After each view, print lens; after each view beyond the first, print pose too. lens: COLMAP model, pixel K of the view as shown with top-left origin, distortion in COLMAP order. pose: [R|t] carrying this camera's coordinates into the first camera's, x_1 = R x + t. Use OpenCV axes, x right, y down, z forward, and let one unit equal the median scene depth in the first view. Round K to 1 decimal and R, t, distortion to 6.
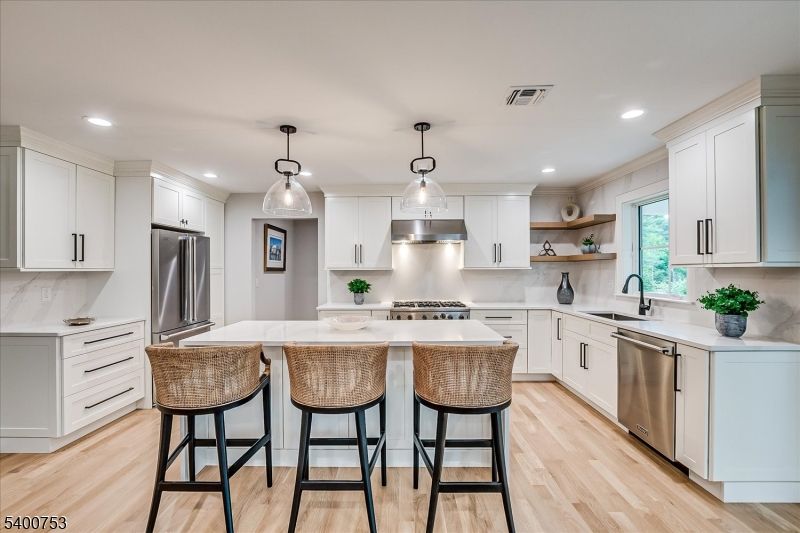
lens RADIAL K [[348.3, 0, 396.7], [0, 348.3, 268.8], [0, 0, 1]] dist [-0.023993, 0.000962]
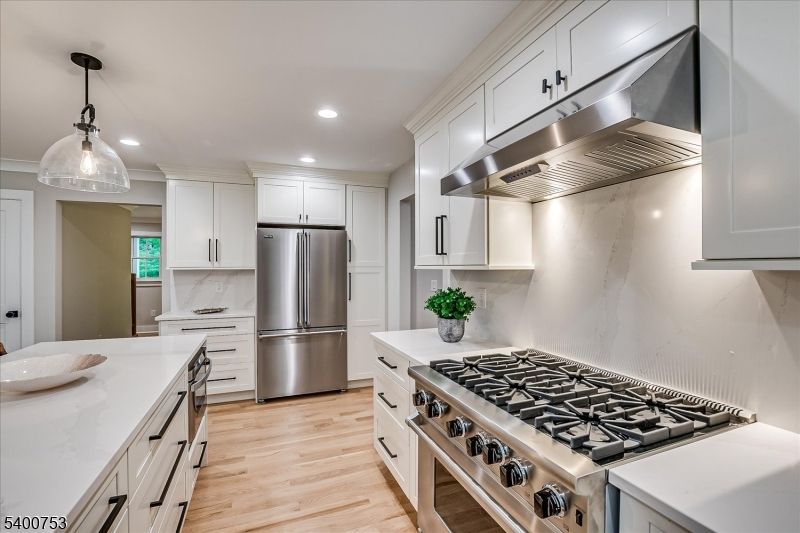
lens RADIAL K [[348.3, 0, 396.7], [0, 348.3, 268.8], [0, 0, 1]] dist [-0.023993, 0.000962]
pose [[0.378119, 0.006296, -0.925736, 0.339811], [0.003091, 0.999963, 0.008063, -0.001931], [0.925752, -0.005910, 0.378085, 0.840912]]
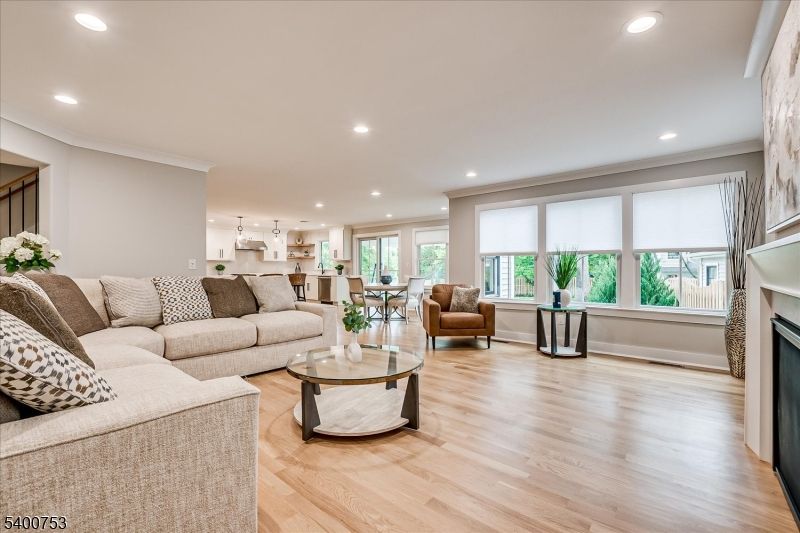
lens RADIAL K [[348.3, 0, 396.7], [0, 348.3, 268.8], [0, 0, 1]] dist [-0.023993, 0.000962]
pose [[0.642141, 0.002373, 0.766583, -1.241505], [-0.003212, 0.999995, -0.000405, 0.062813], [-0.766580, -0.002203, 0.642145, -1.515848]]
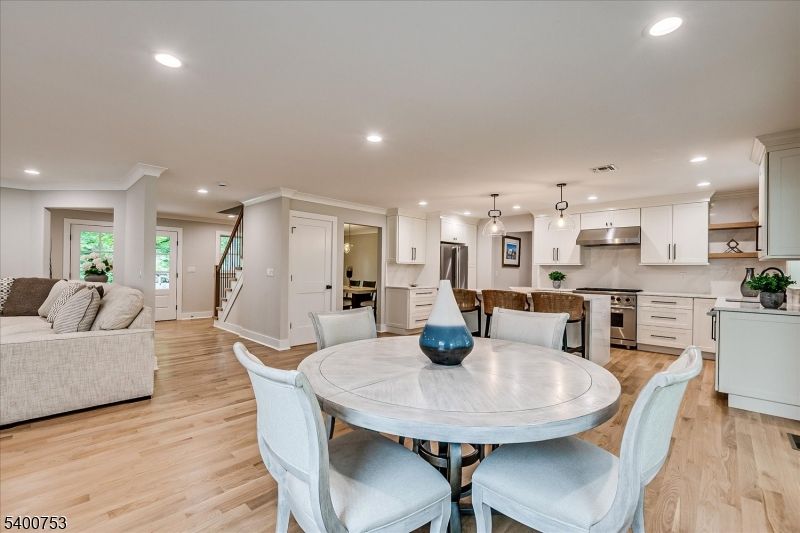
lens RADIAL K [[348.3, 0, 396.7], [0, 348.3, 268.8], [0, 0, 1]] dist [-0.023993, 0.000962]
pose [[0.733018, 0.010595, -0.680127, 0.439075], [-0.012949, 0.999915, 0.001620, 0.028805], [0.680086, 0.007620, 0.733092, -0.601612]]
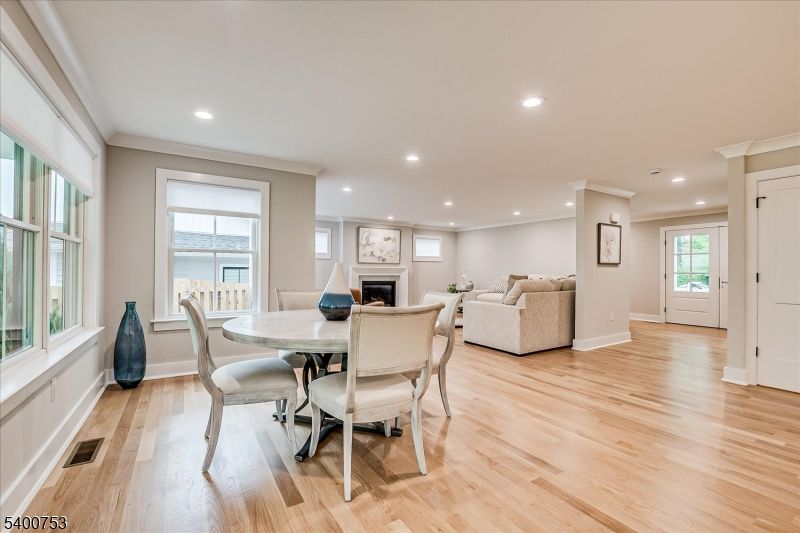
lens RADIAL K [[348.3, 0, 396.7], [0, 348.3, 268.8], [0, 0, 1]] dist [-0.023993, 0.000962]
pose [[-0.842874, -0.003753, -0.538097, 0.434700], [-0.001008, 0.999985, -0.005396, 0.057220], [0.538110, -0.004005, -0.842865, 0.345191]]
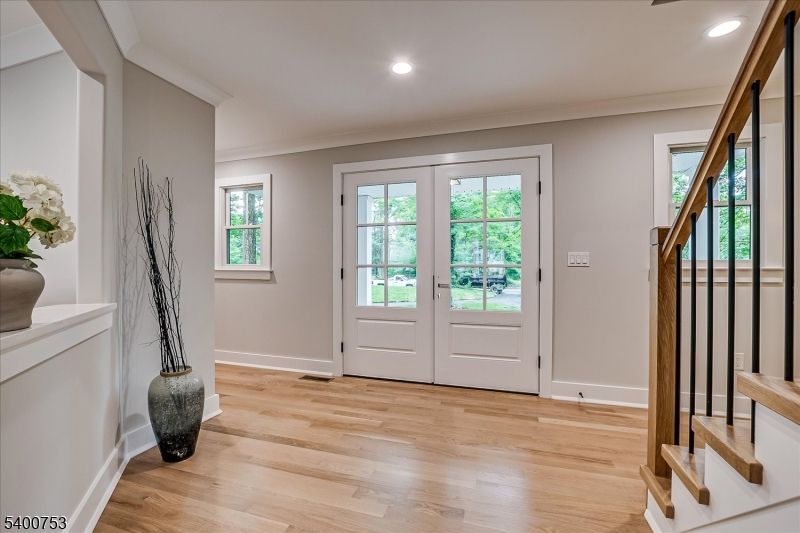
lens RADIAL K [[348.3, 0, 396.7], [0, 348.3, 268.8], [0, 0, 1]] dist [-0.023993, 0.000962]
pose [[-0.288003, 0.006606, -0.957607, -1.057041], [-0.002332, 0.999968, 0.007599, 0.067830], [0.957627, 0.004421, -0.287978, -0.078645]]
